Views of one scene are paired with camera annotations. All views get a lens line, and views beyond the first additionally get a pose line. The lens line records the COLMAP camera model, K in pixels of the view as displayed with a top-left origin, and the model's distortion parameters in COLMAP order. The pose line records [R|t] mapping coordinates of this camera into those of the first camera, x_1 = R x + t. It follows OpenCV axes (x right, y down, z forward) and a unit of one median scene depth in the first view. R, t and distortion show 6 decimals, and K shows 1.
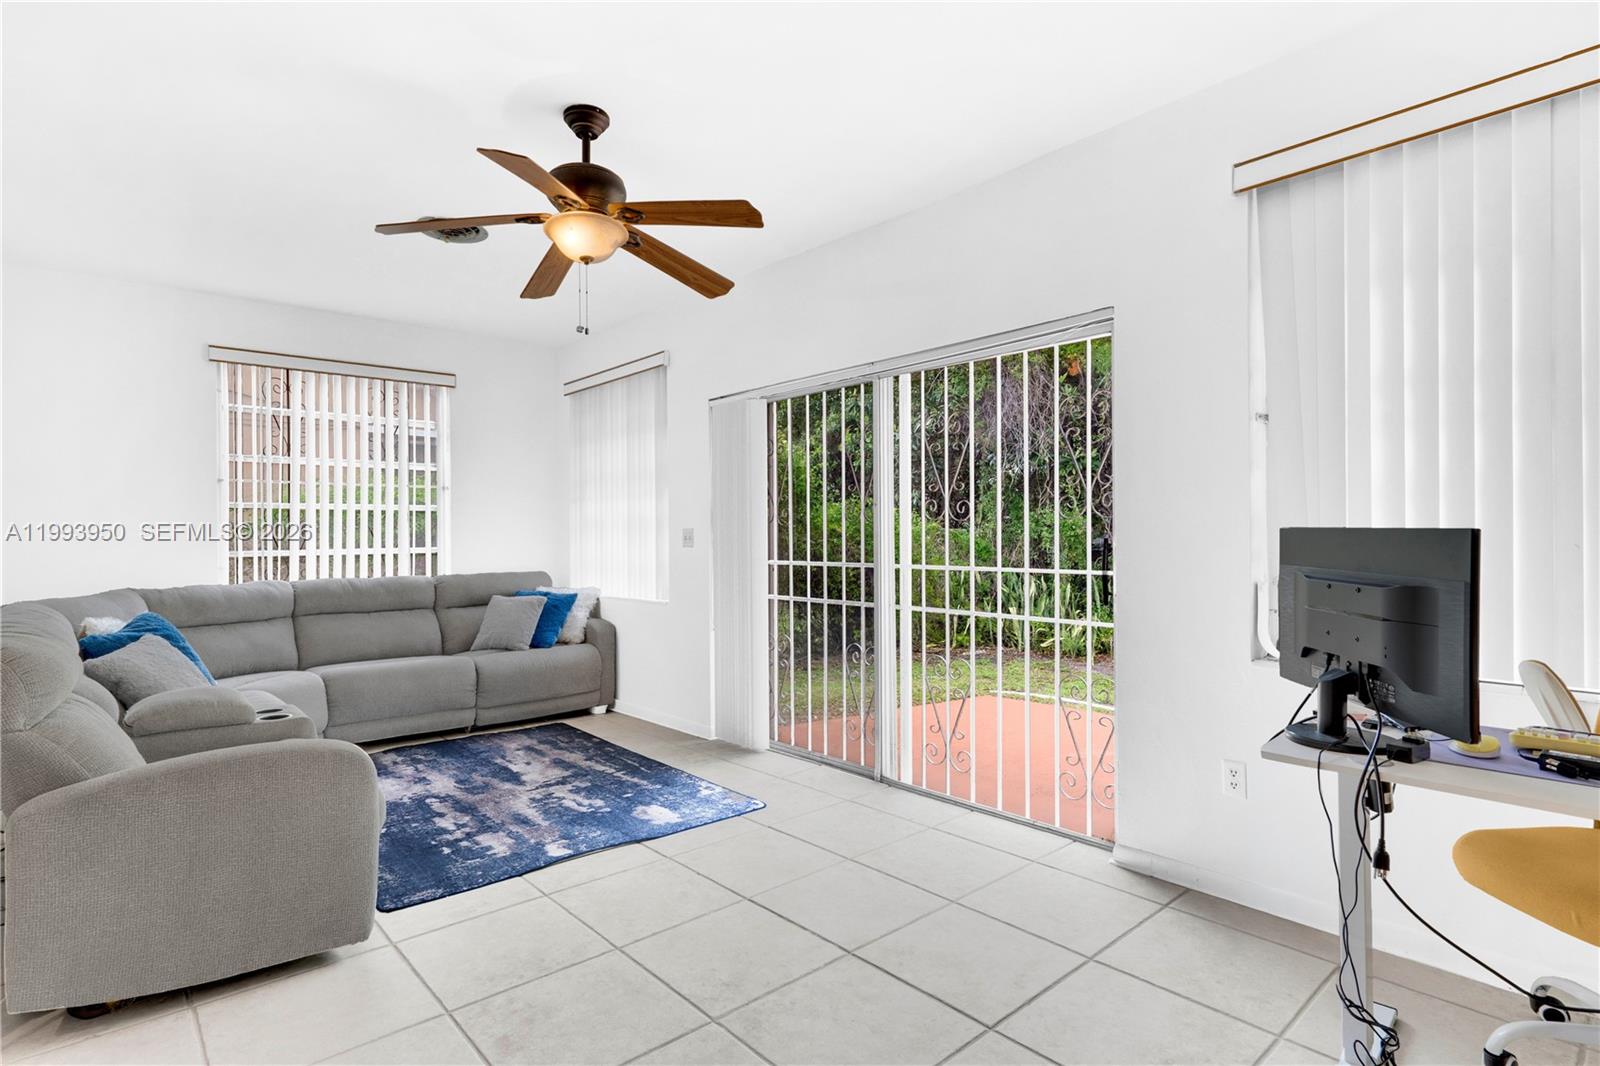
lens RADIAL K [[795.2, 0, 800.0], [0, 795.2, 533.0], [0, 0, 1]] dist [0.001386, 0.001350]
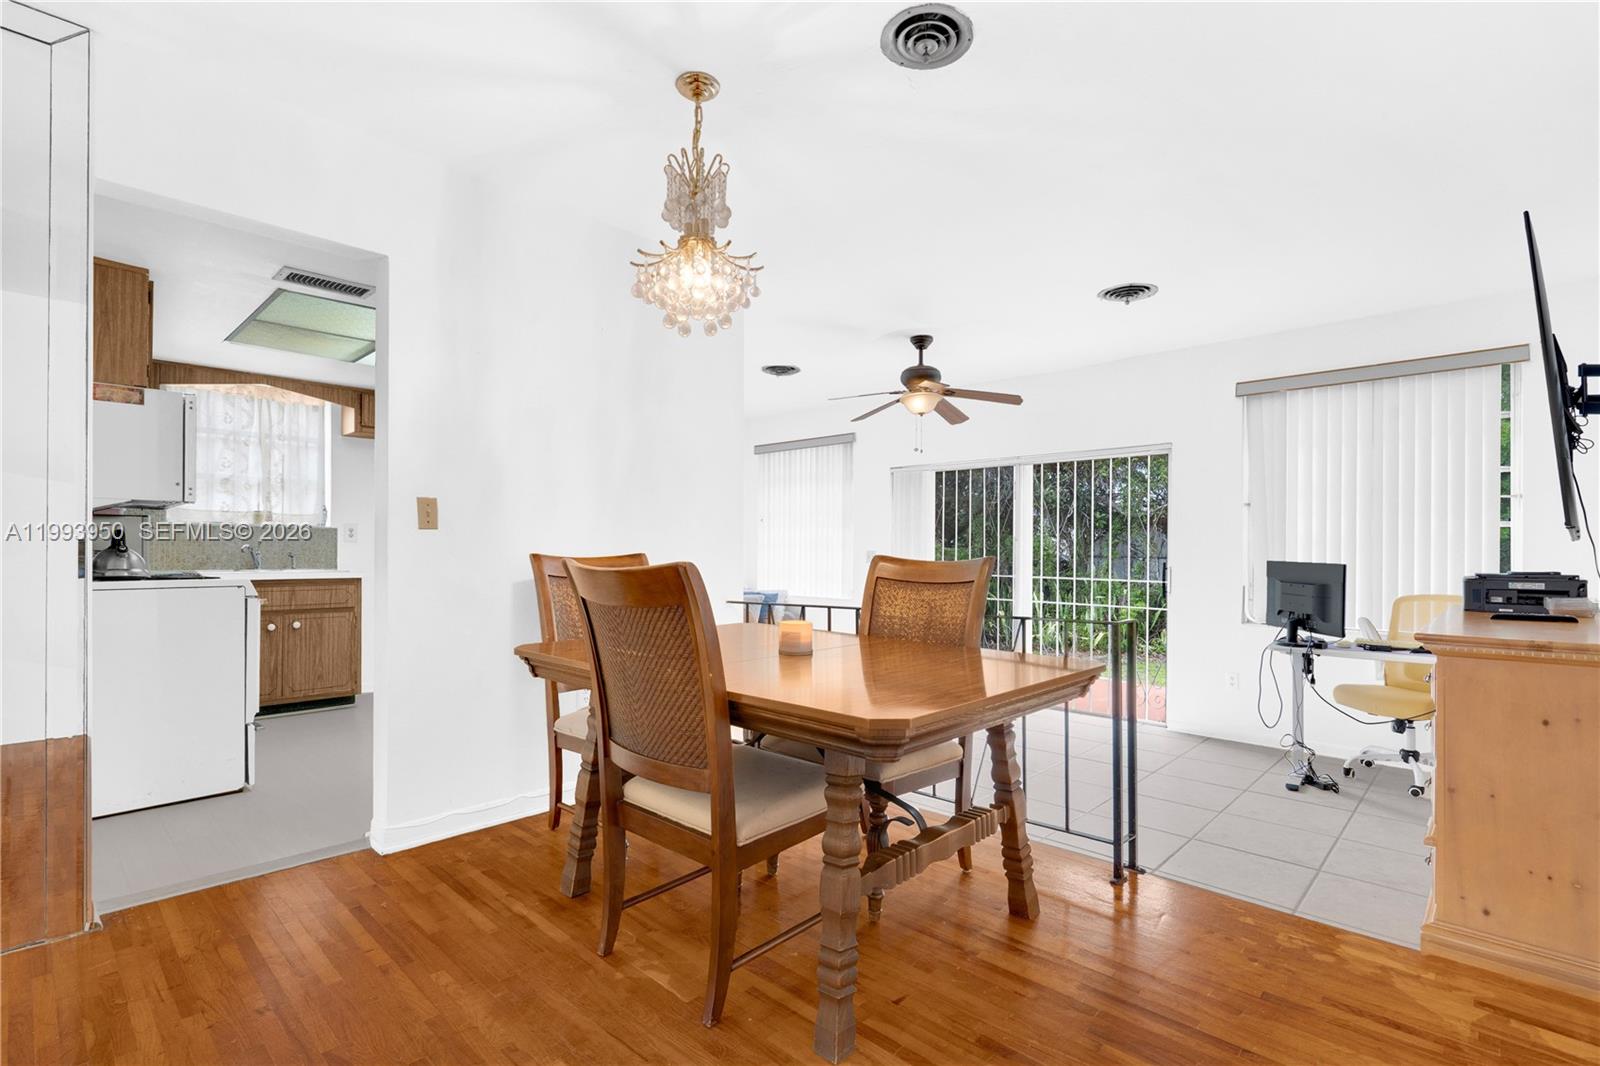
lens RADIAL K [[775.8, 0, 800.3], [0, 775.8, 549.3], [0, 0, 1]] dist [-0.002007, -0.000183]
pose [[0.994130, 0.024386, 0.105412, -1.026724], [-0.024164, 0.999702, -0.003389, -0.002246], [-0.105463, 0.000822, 0.994423, -1.152856]]
